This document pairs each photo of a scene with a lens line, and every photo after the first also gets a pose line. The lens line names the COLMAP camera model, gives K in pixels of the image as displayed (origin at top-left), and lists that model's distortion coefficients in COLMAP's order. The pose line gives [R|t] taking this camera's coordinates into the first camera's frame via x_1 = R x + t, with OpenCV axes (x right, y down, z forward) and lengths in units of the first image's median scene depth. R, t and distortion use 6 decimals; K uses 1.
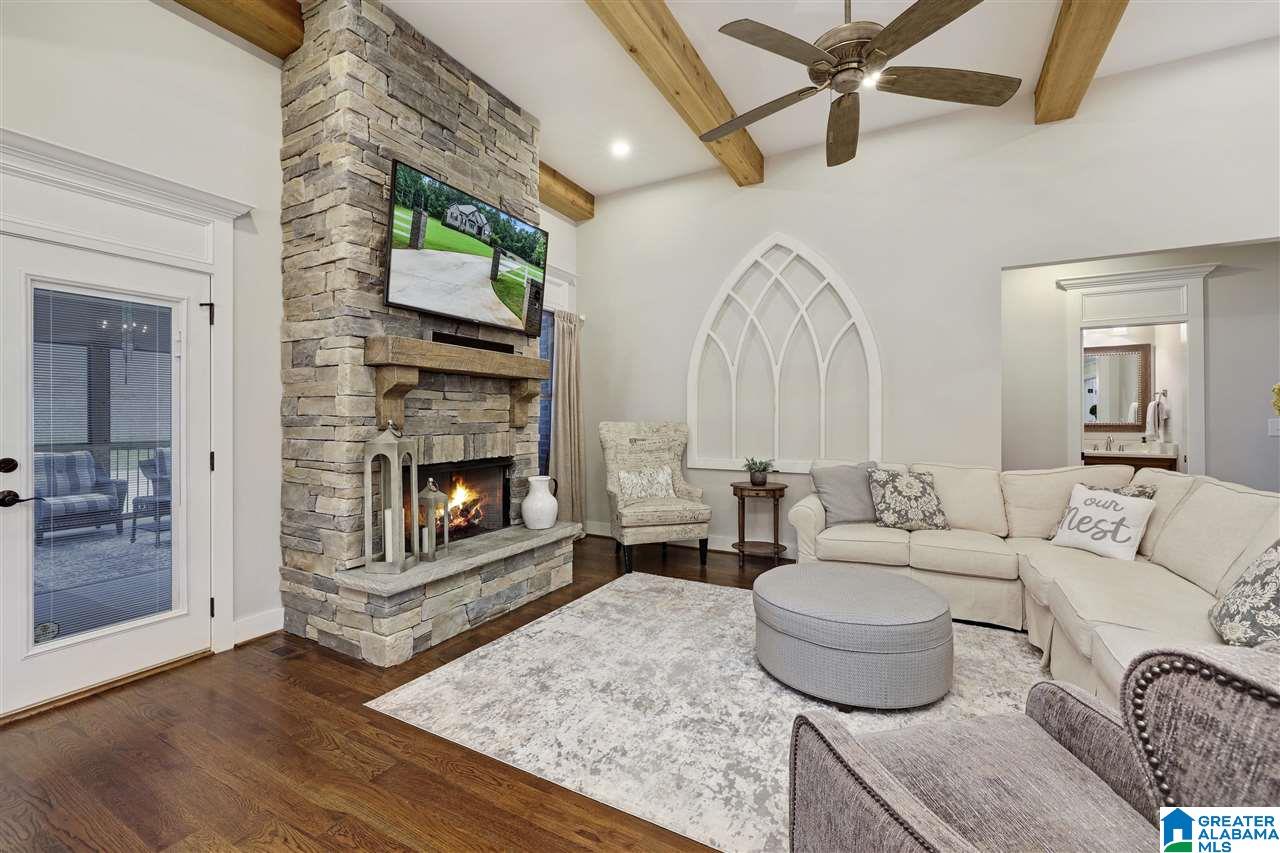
lens RADIAL K [[541.4, 0, 610.2], [0, 541.4, 418.5], [0, 0, 1]] dist [0.003140, -0.002204]
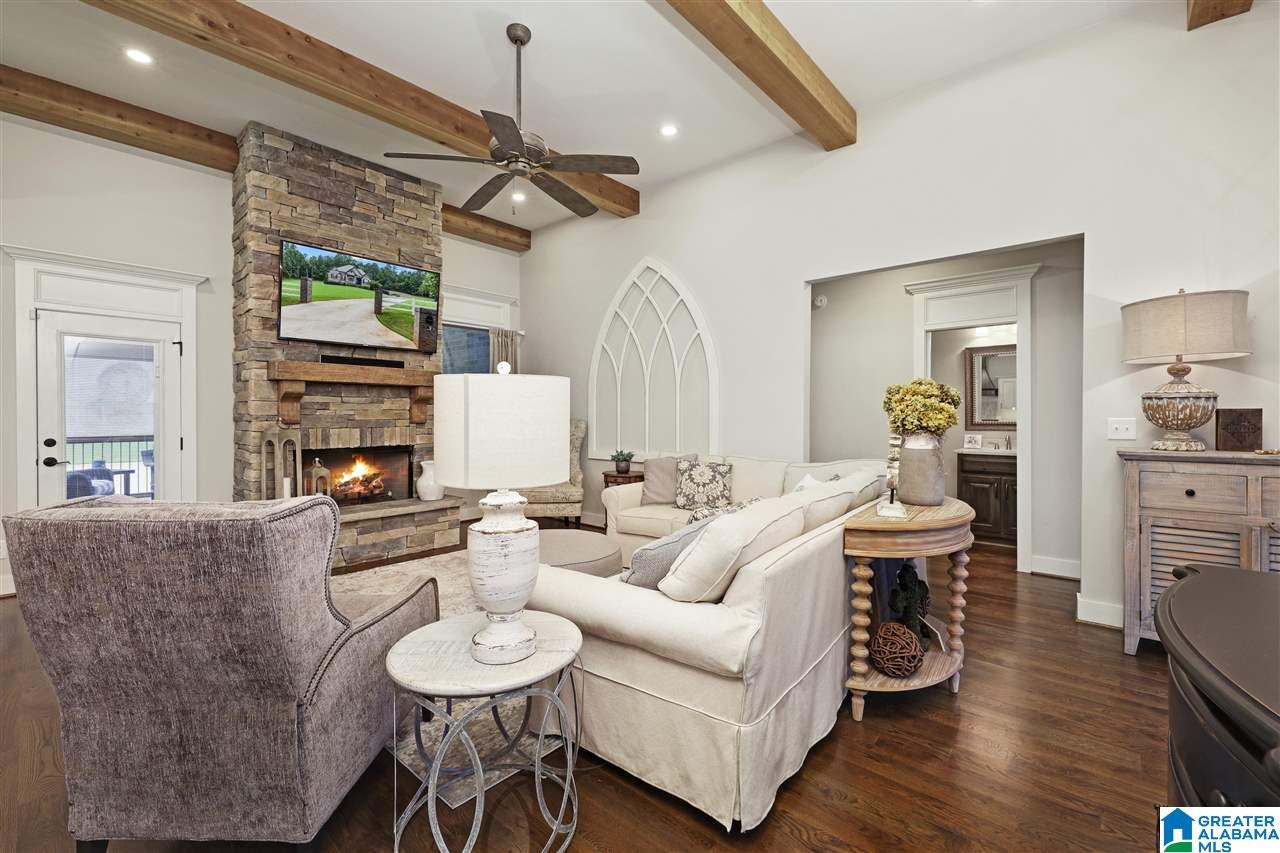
lens RADIAL K [[541.4, 0, 634.2], [0, 541.4, 418.2], [0, 0, 1]] dist [0.003140, -0.002204]
pose [[0.975727, 0.002860, -0.218970, 0.681655], [-0.001838, 0.999986, 0.004870, -0.002638], [0.218981, -0.004349, 0.975719, -0.180225]]
